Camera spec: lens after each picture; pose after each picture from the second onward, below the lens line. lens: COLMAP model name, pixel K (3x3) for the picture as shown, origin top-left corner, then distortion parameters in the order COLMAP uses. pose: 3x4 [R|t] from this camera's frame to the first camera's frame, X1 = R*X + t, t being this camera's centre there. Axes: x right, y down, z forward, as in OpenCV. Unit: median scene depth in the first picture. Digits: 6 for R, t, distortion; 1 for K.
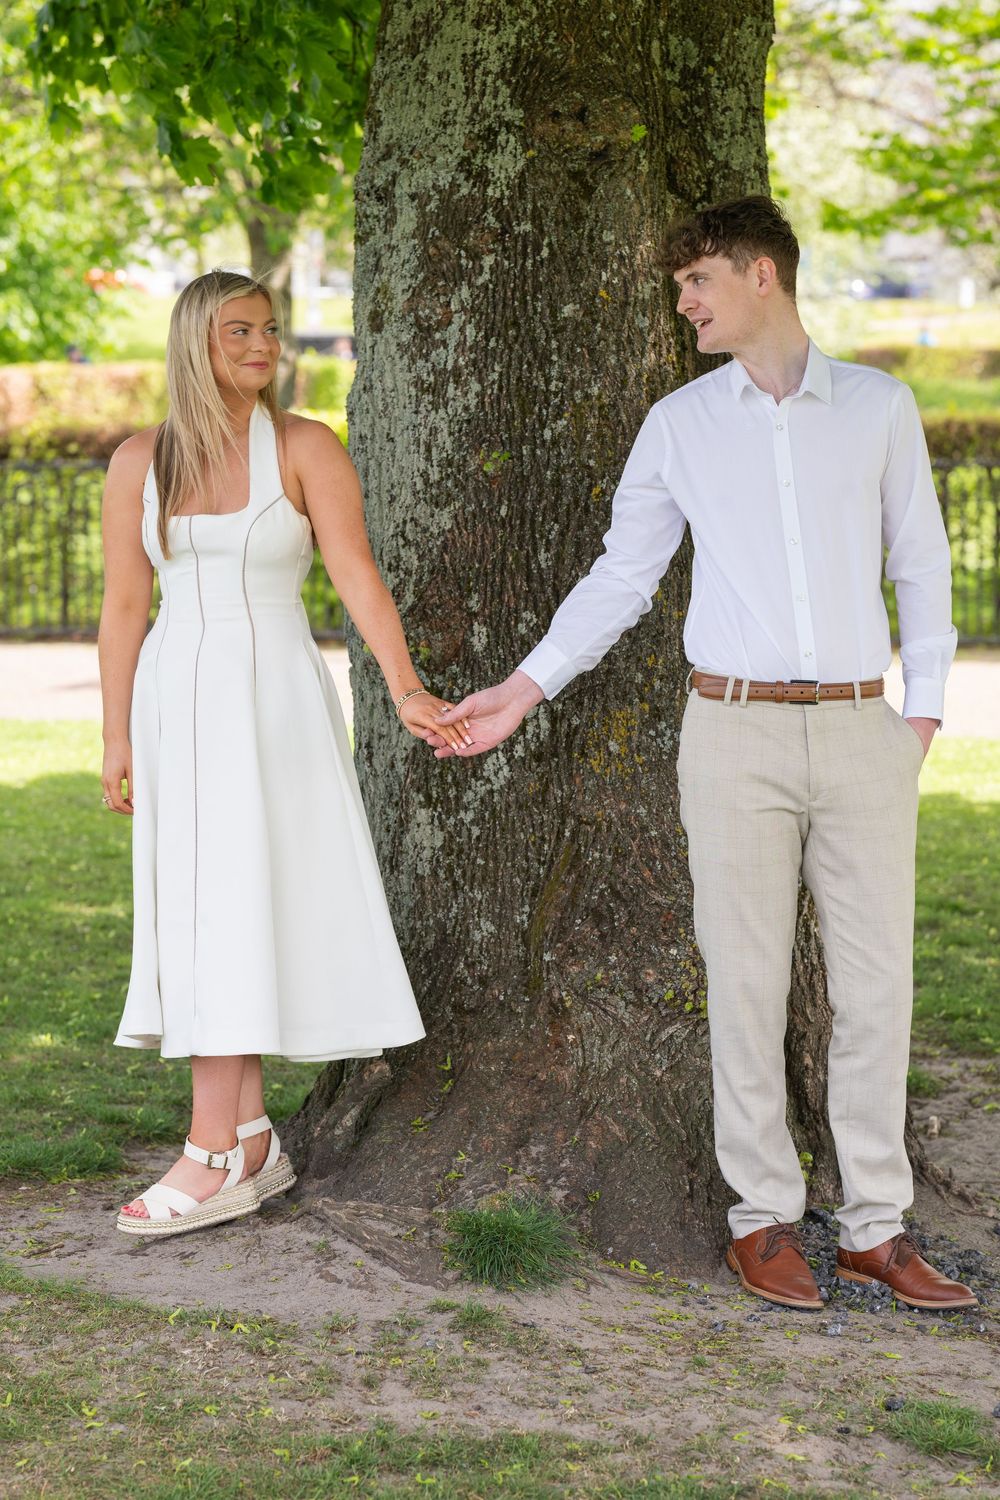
lens RADIAL K [[3950.4, 0, 500.0], [0, 3950.4, 750.0], [0, 0, 1]] dist [0.038413, -0.579926]
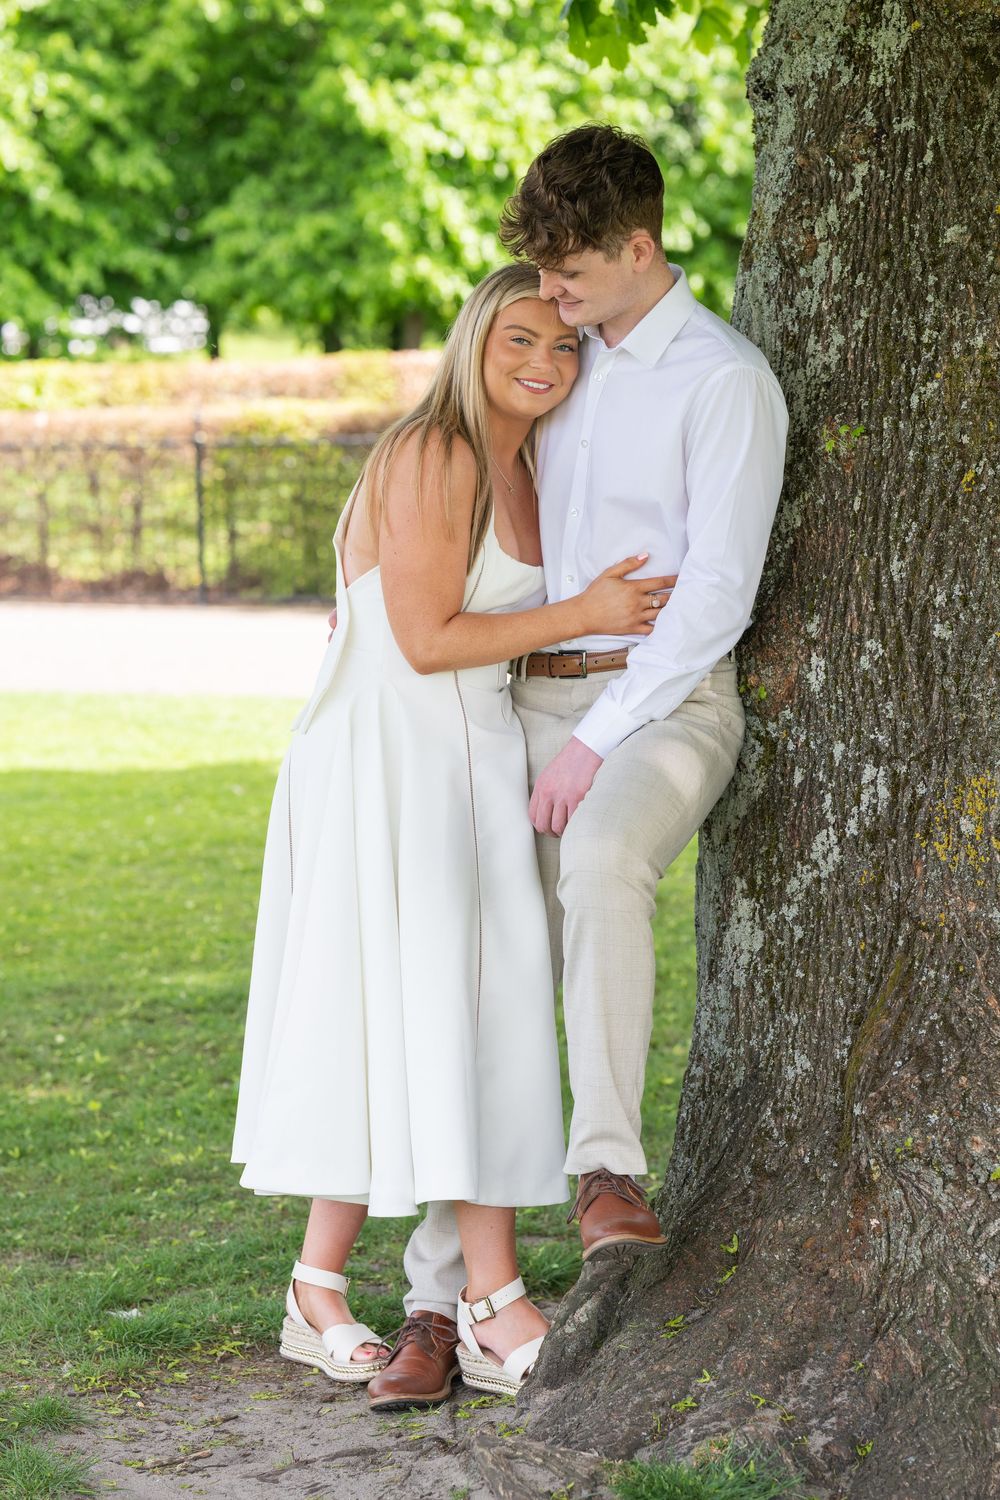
lens RADIAL K [[3950.4, 0, 500.0], [0, 3950.4, 750.0], [0, 0, 1]] dist [0.038413, -0.579926]
pose [[0.946104, 0.021149, -0.323173, 0.180553], [-0.019534, 0.999775, 0.008239, -0.018966], [0.323274, -0.001482, 0.946304, 0.272061]]
